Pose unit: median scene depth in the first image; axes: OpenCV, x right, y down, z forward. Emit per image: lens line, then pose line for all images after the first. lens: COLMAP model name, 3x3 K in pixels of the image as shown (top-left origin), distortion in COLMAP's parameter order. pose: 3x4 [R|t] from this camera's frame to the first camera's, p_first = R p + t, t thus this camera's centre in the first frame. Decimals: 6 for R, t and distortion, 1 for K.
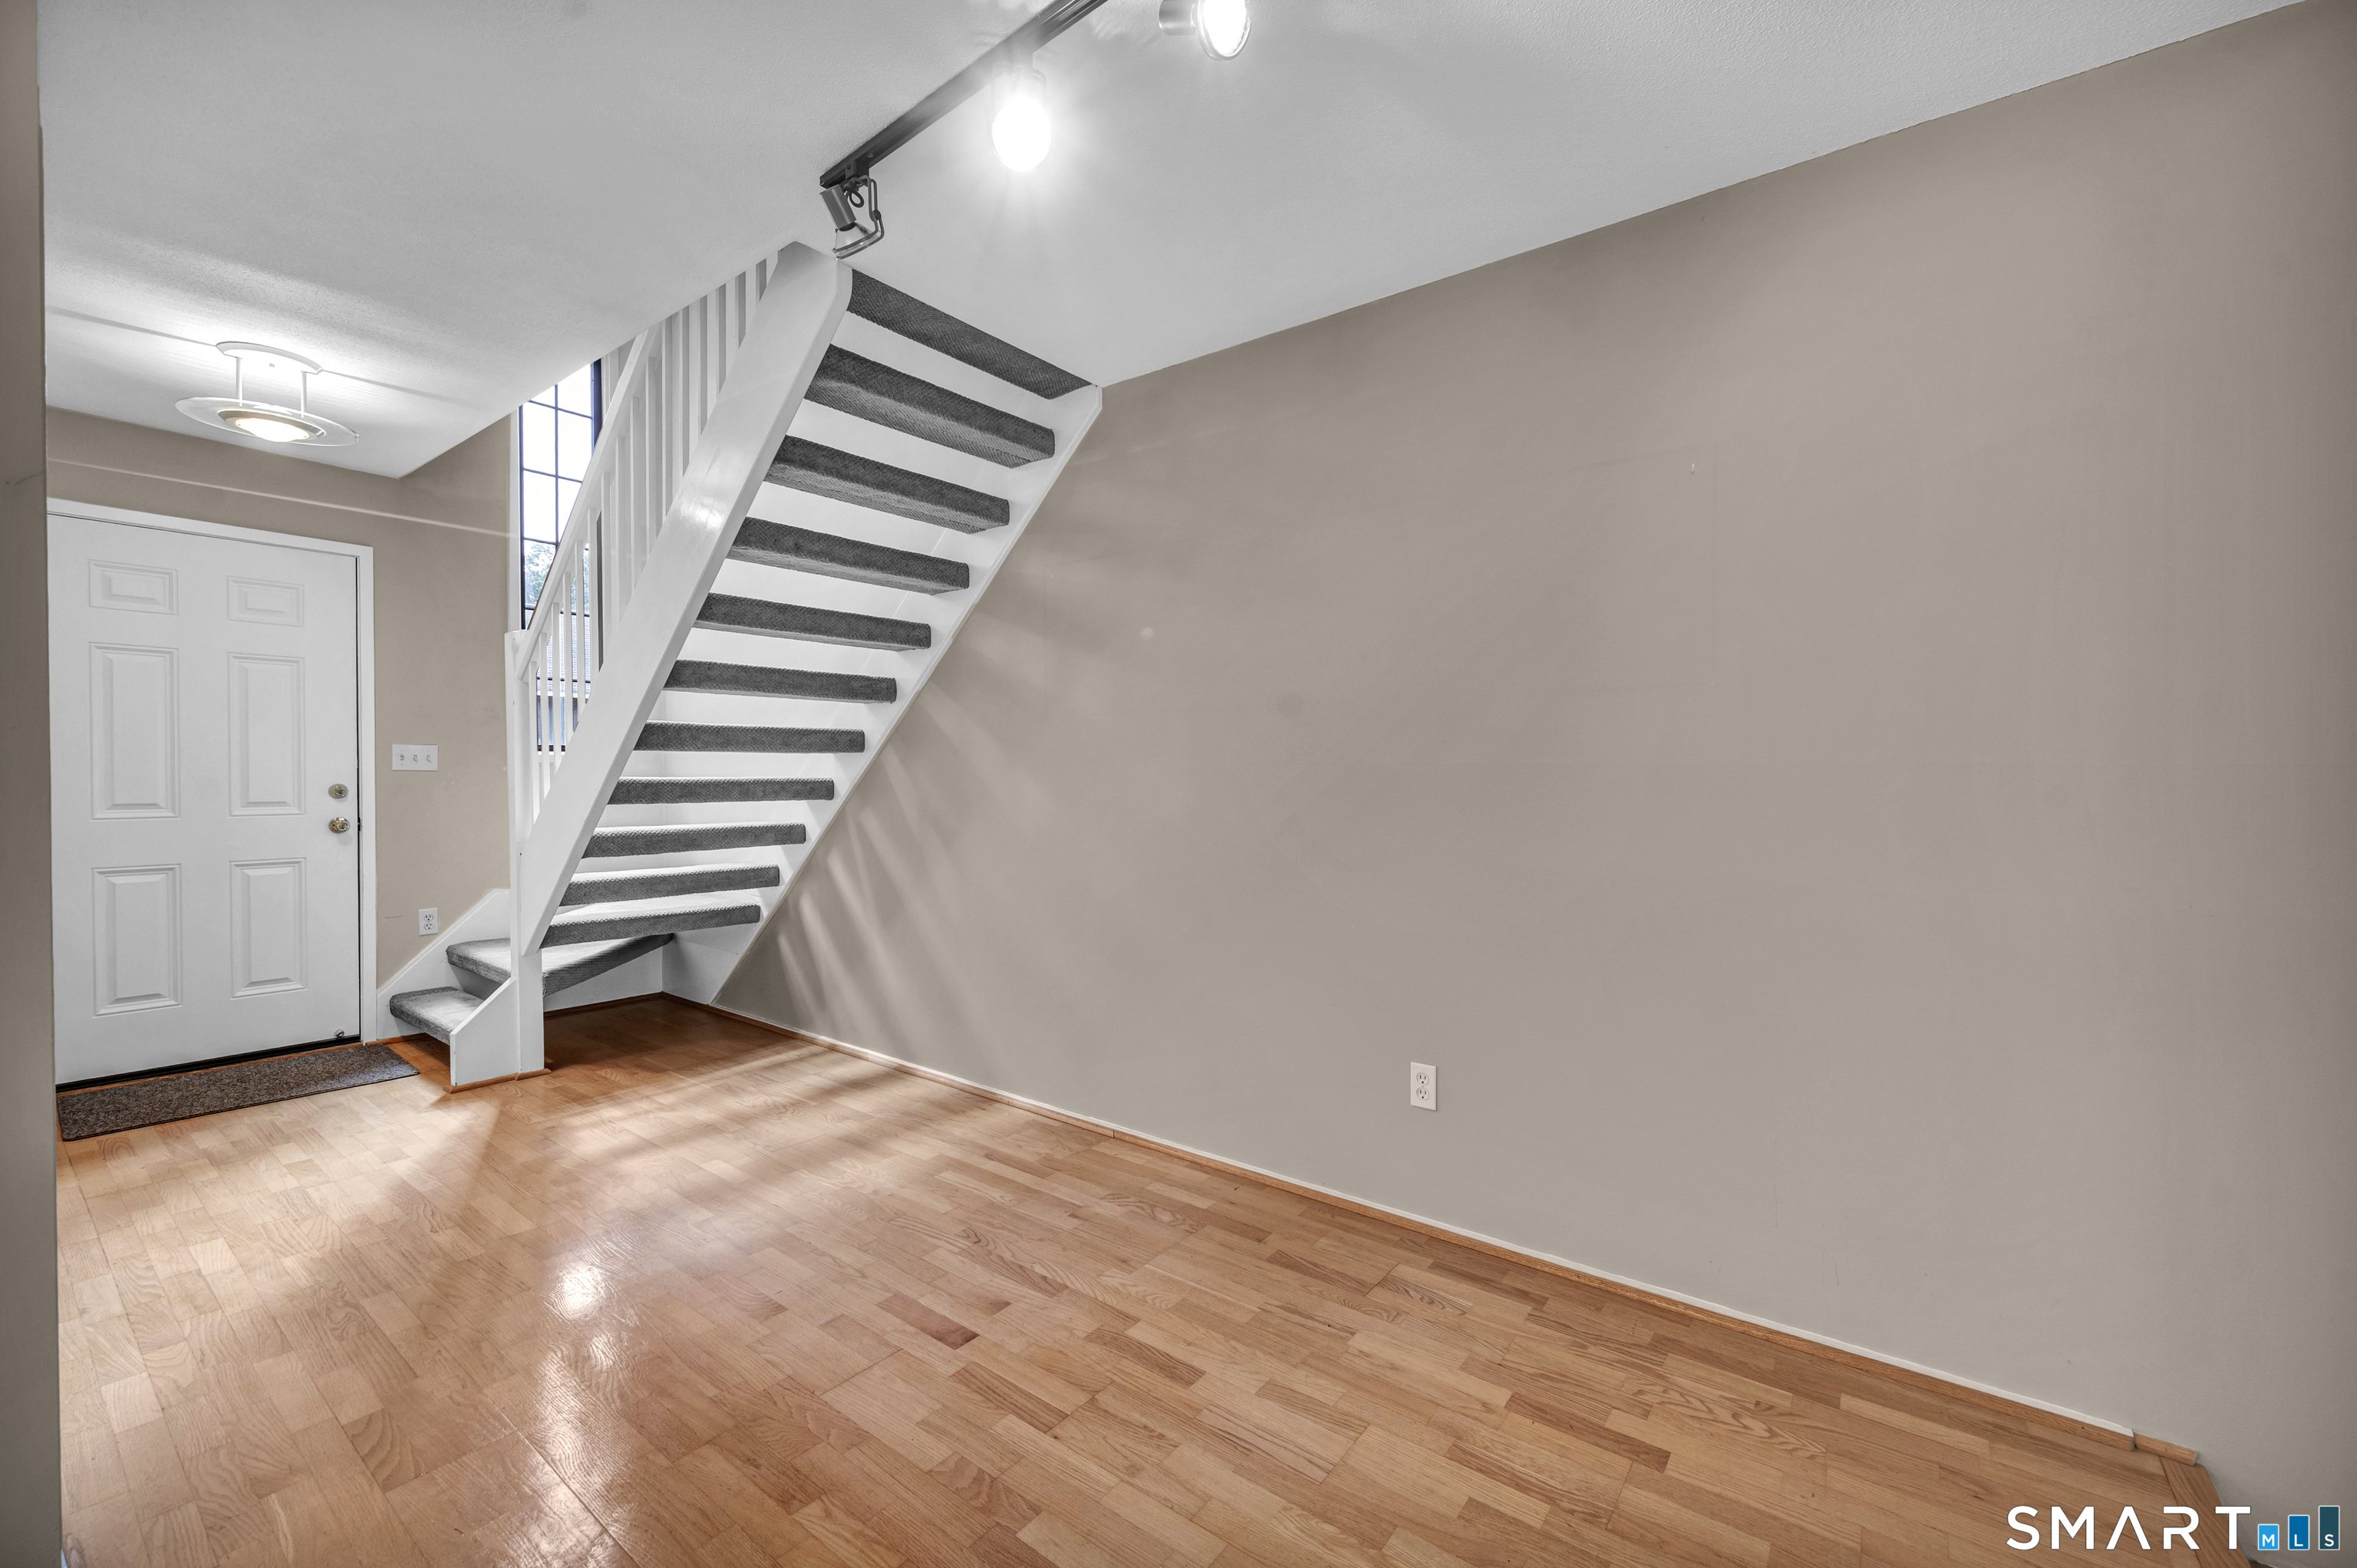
lens RADIAL K [[948.4, 0, 1195.5], [0, 948.4, 781.9], [0, 0, 1]] dist [-0.003013, -0.000184]
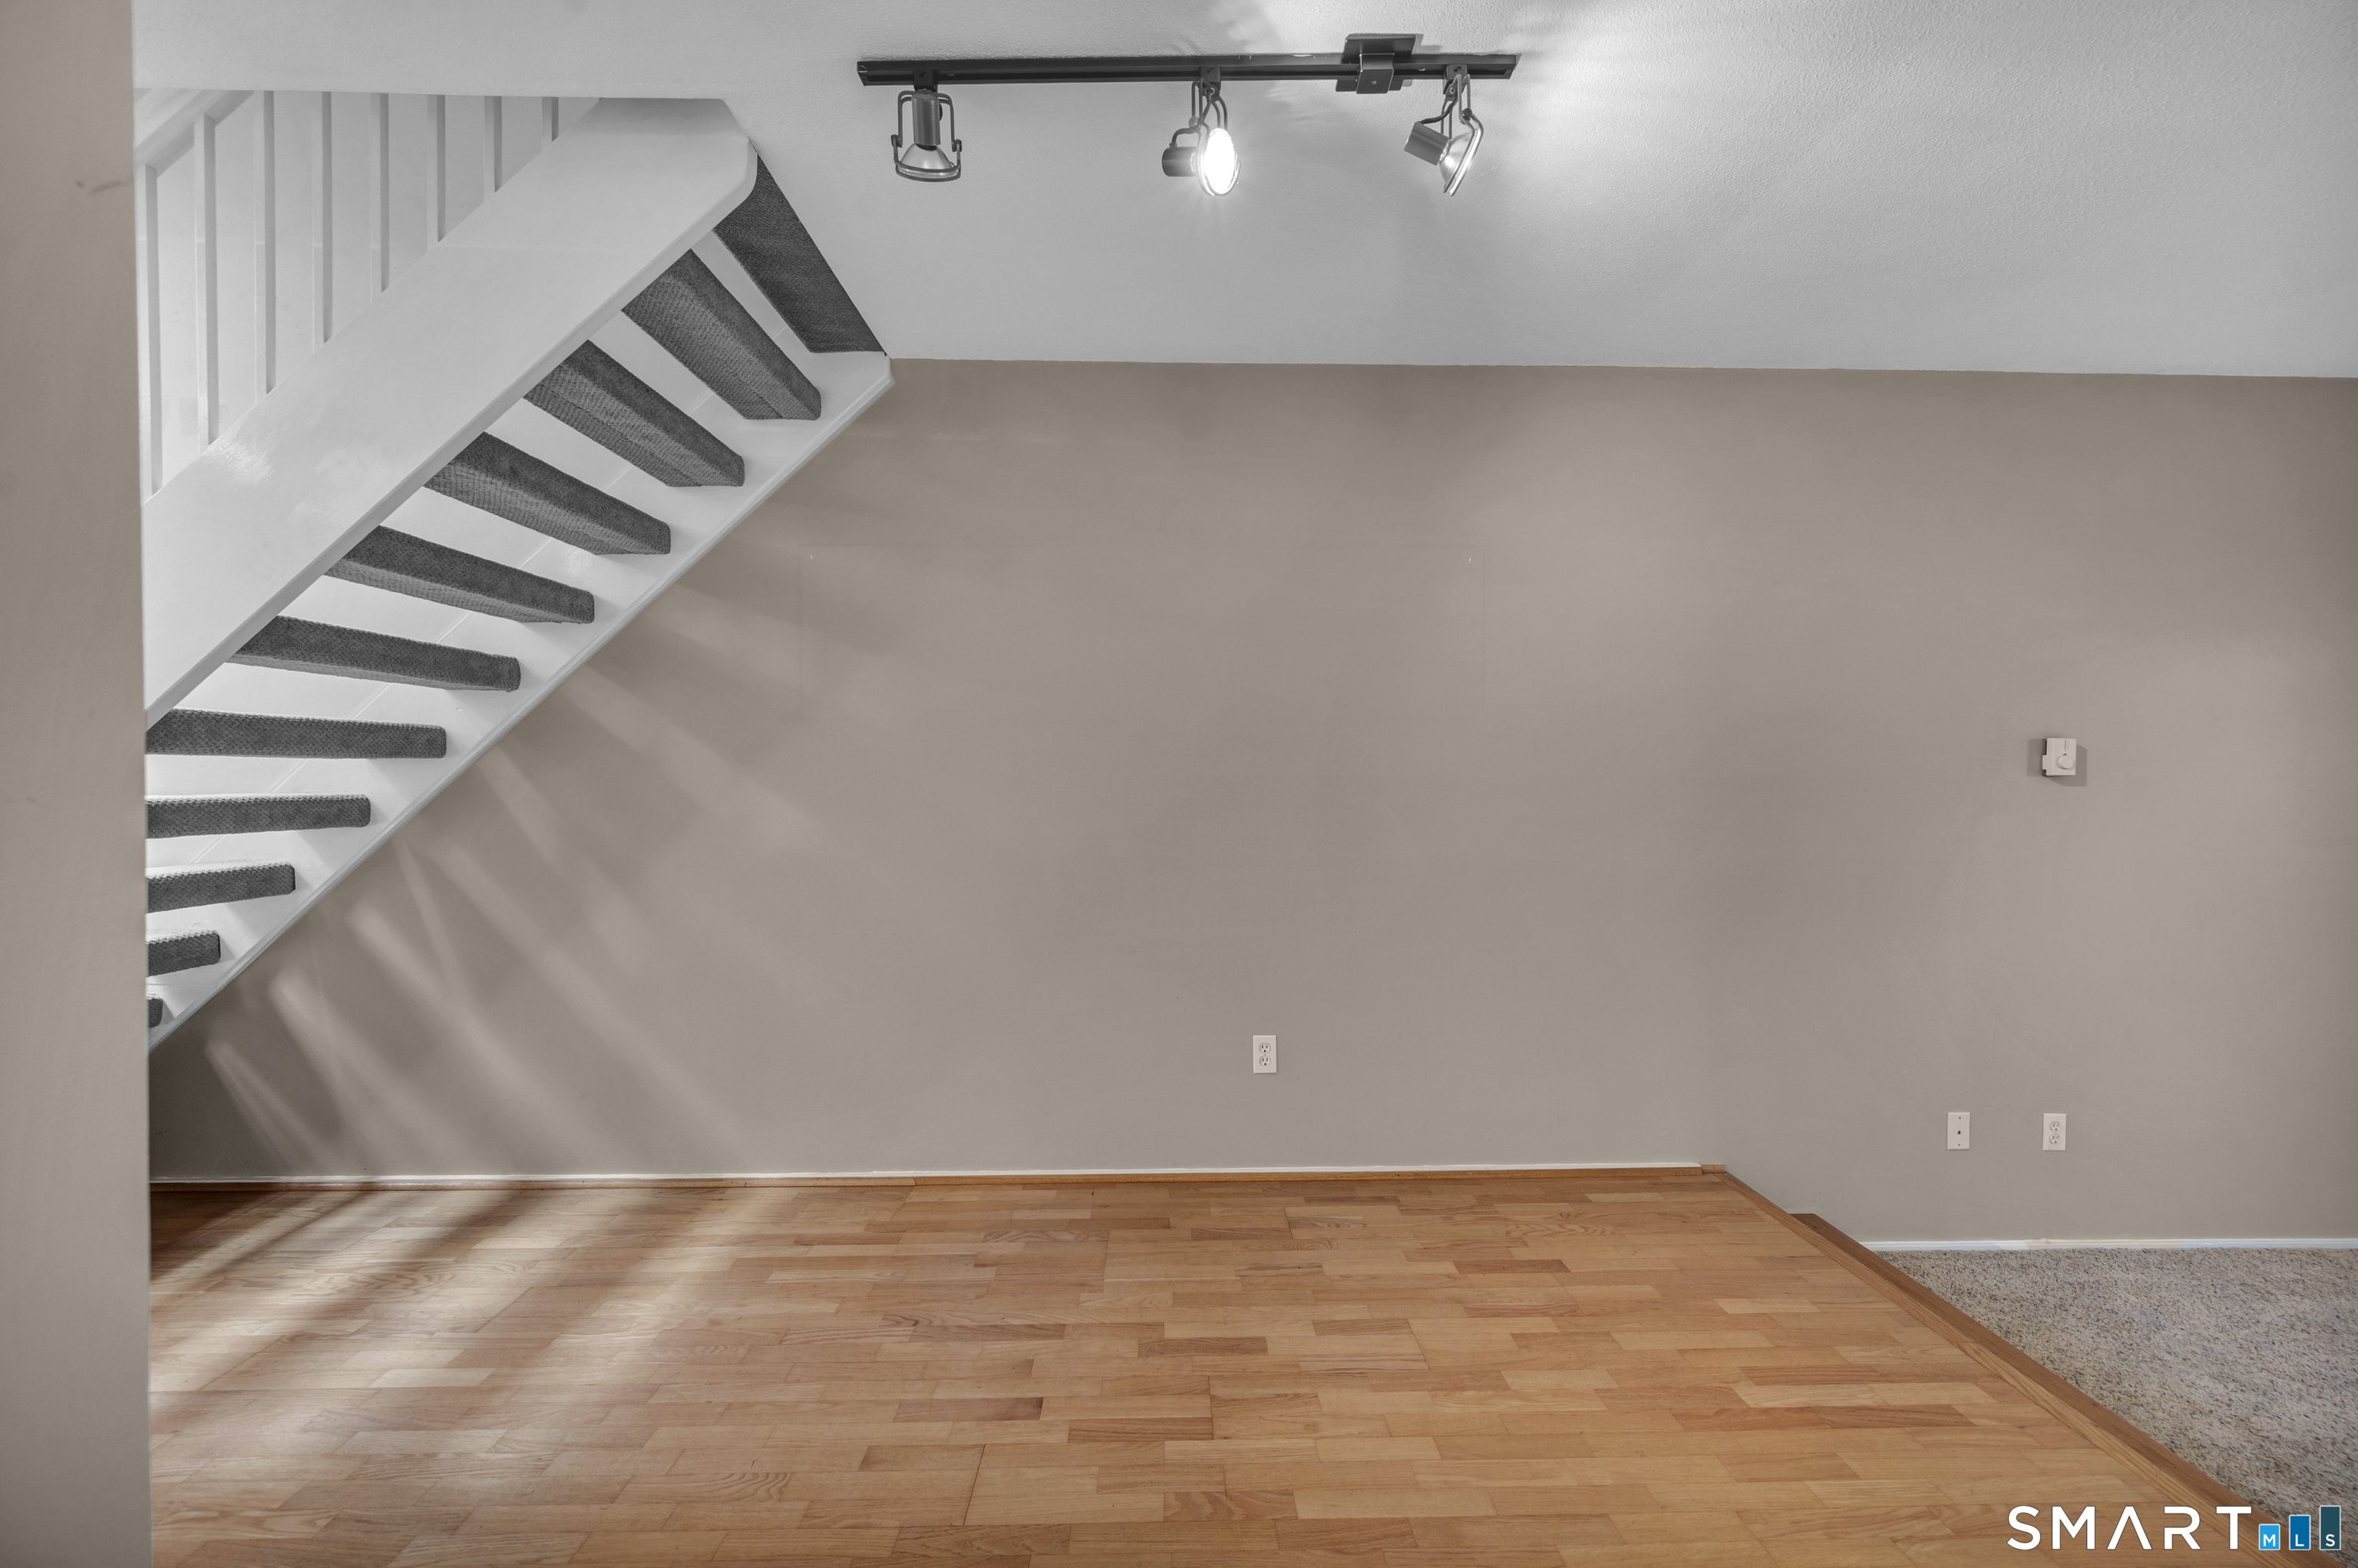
lens RADIAL K [[948.9, 0, 1189.1], [0, 948.9, 785.4], [0, 0, 1]] dist [-0.003013, -0.000184]
pose [[0.784357, -0.008387, 0.620253, -0.545772], [0.009607, 0.999953, 0.001372, -0.010064], [-0.620235, 0.004883, 0.784401, 0.146978]]
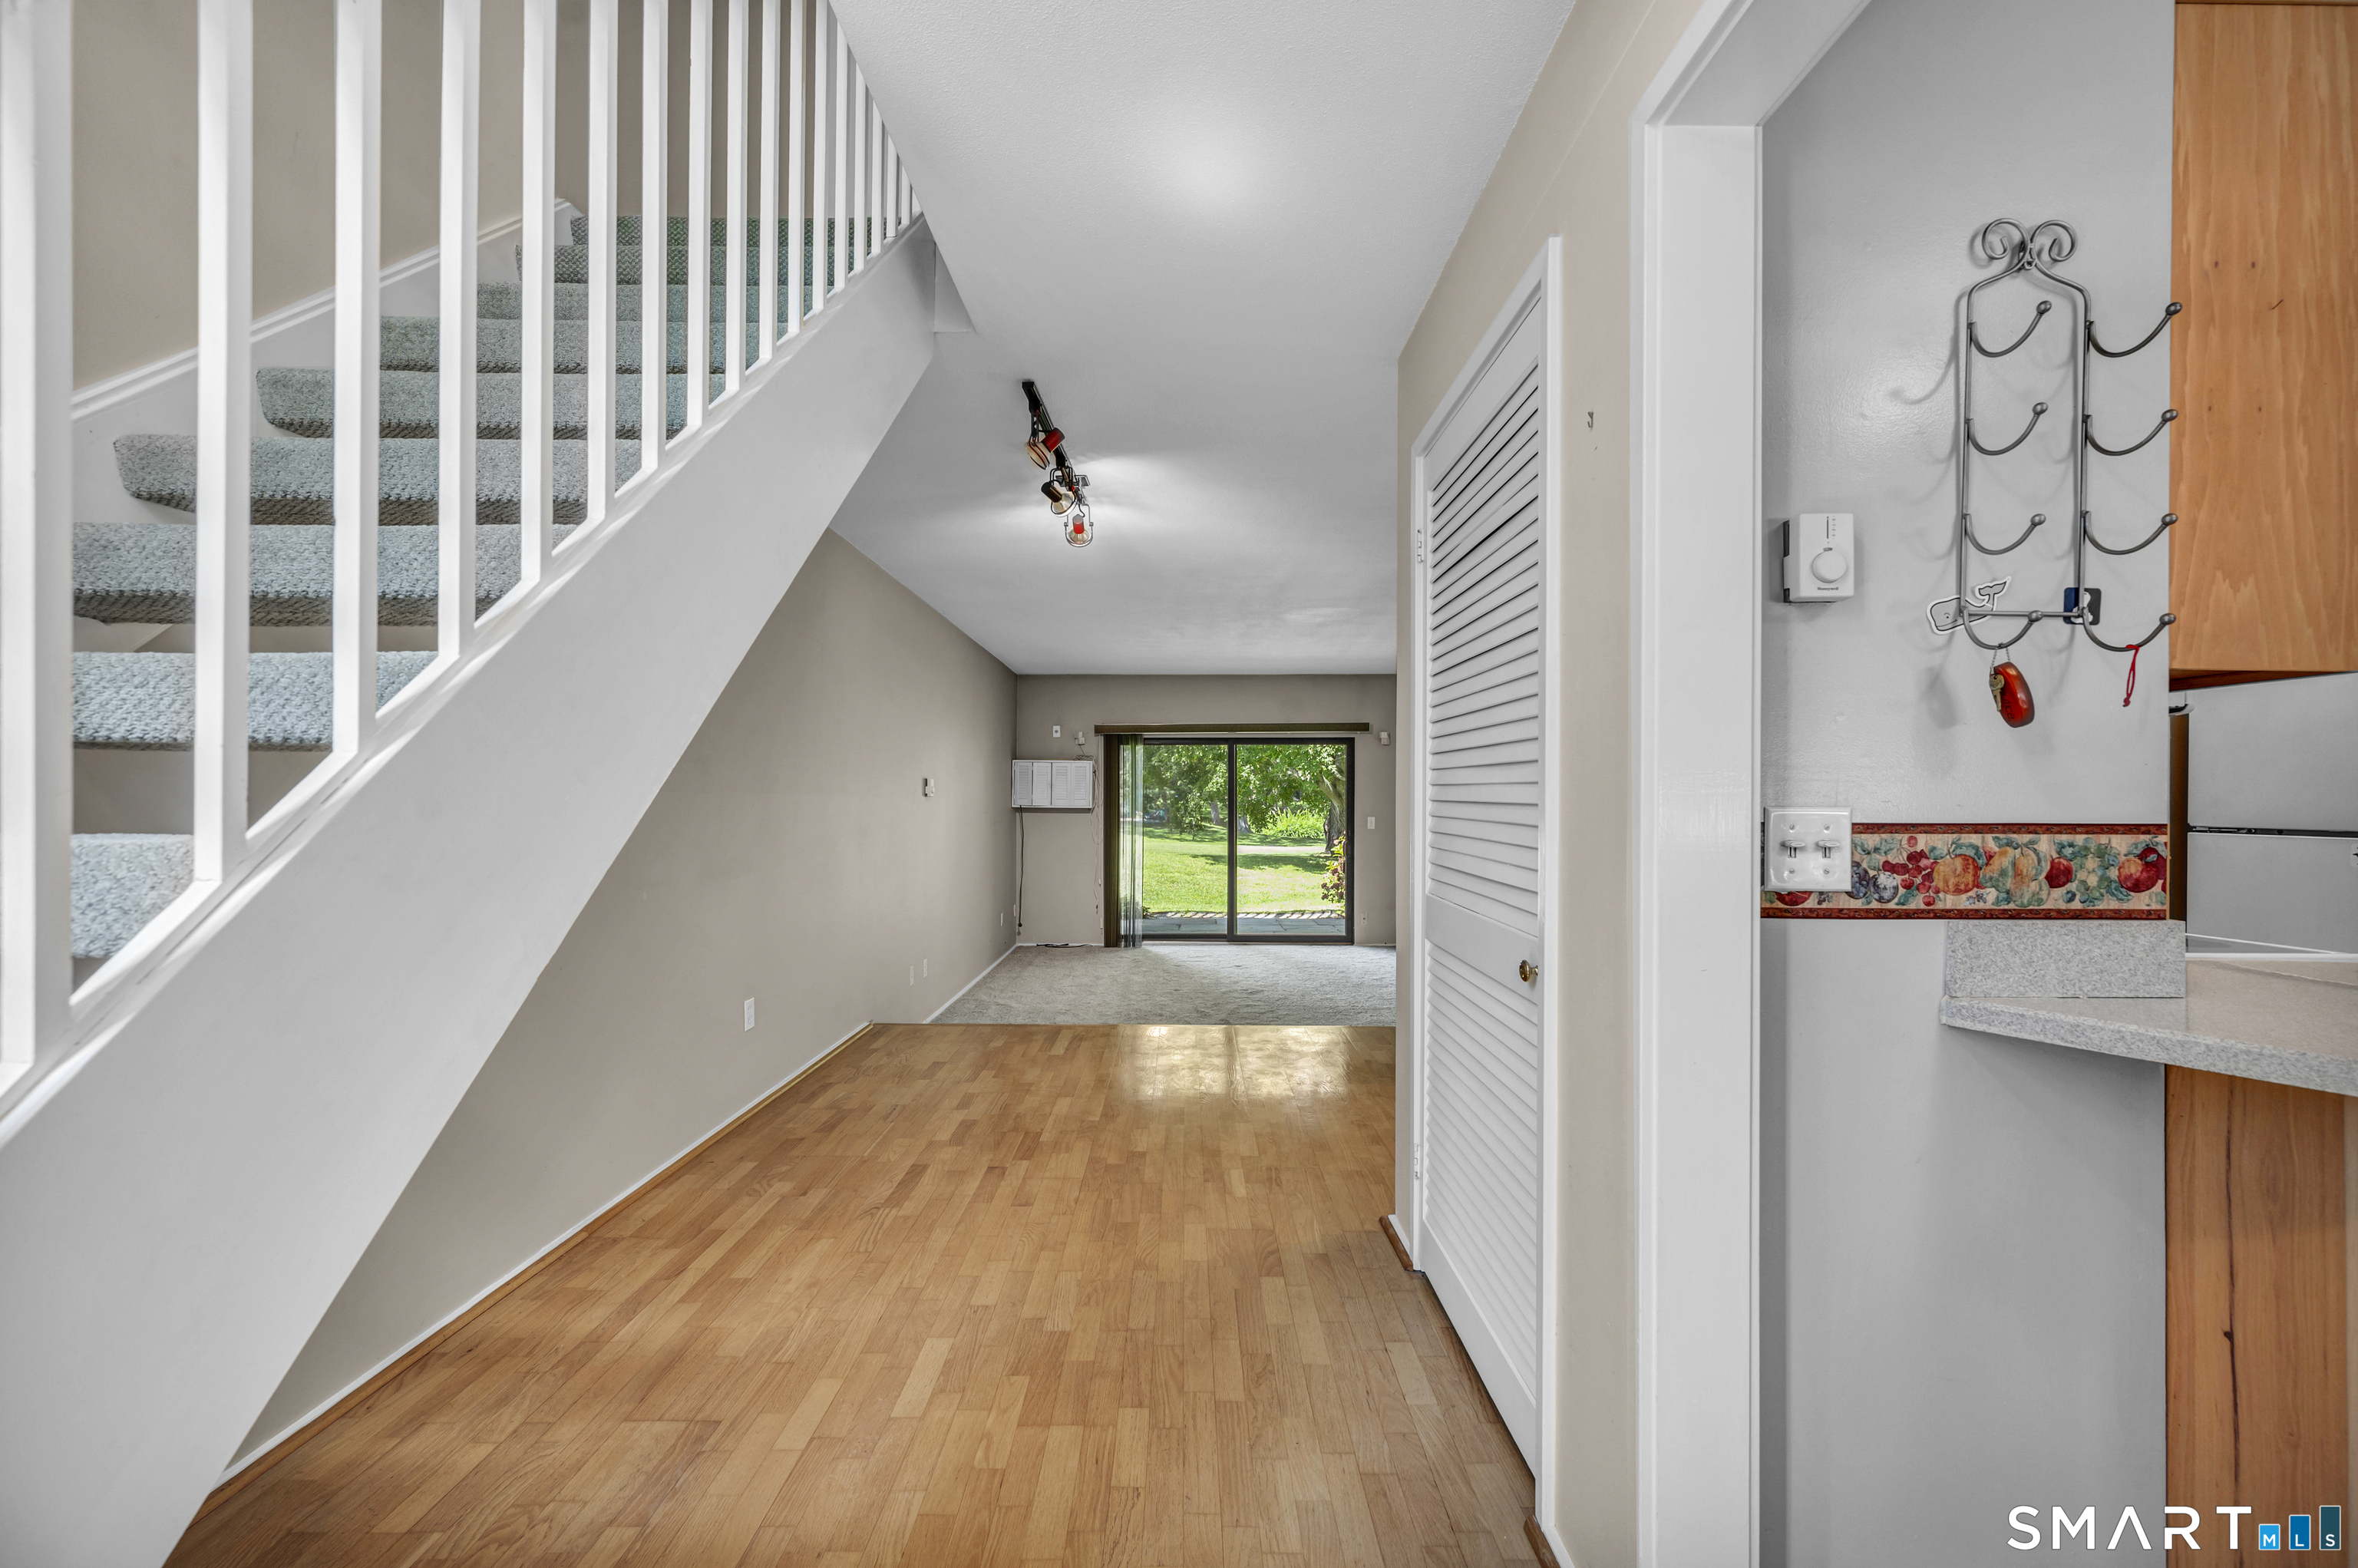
lens RADIAL K [[948.9, 0, 1180.4], [0, 948.9, 796.0], [0, 0, 1]] dist [-0.003013, -0.000184]
pose [[-0.593089, -0.005547, 0.805118, -1.312795], [0.000340, 0.999974, 0.007140, -0.022479], [-0.805137, 0.004509, -0.593072, 1.322036]]
